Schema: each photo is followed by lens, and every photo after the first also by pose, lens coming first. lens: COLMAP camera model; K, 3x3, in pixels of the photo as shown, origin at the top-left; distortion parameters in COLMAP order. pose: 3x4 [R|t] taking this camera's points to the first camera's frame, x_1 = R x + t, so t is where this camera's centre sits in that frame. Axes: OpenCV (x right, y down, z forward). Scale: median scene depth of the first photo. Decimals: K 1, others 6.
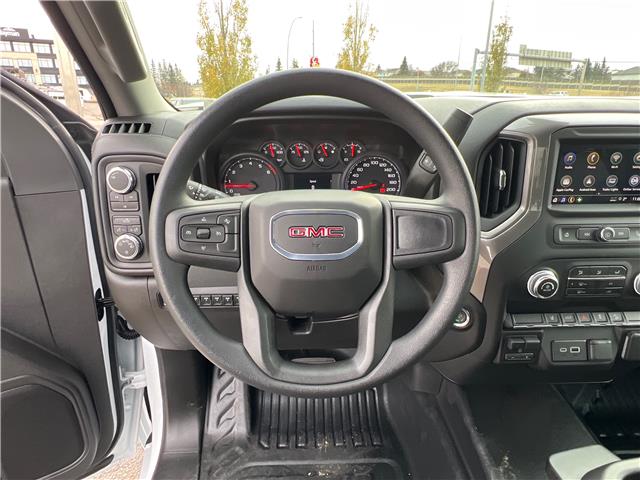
lens RADIAL K [[398.0, 0, 320.5], [0, 398.0, 241.7], [0, 0, 1]] dist [0.000558, -0.000977]
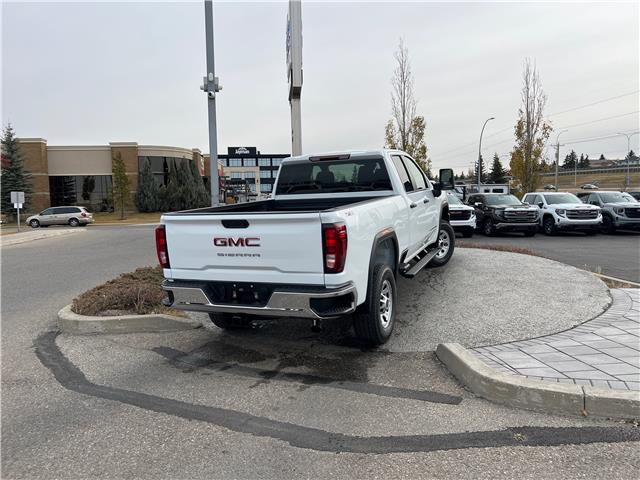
lens RADIAL K [[484.4, 0, 318.1], [0, 484.4, 240.0], [0, 0, 1]] dist [0.060917, -0.071150]
pose [[0.899687, 0.002410, -0.436529, 2.449769], [-0.116087, 0.965299, -0.233926, 2.085694], [0.420817, 0.261136, 0.868747, -4.990534]]
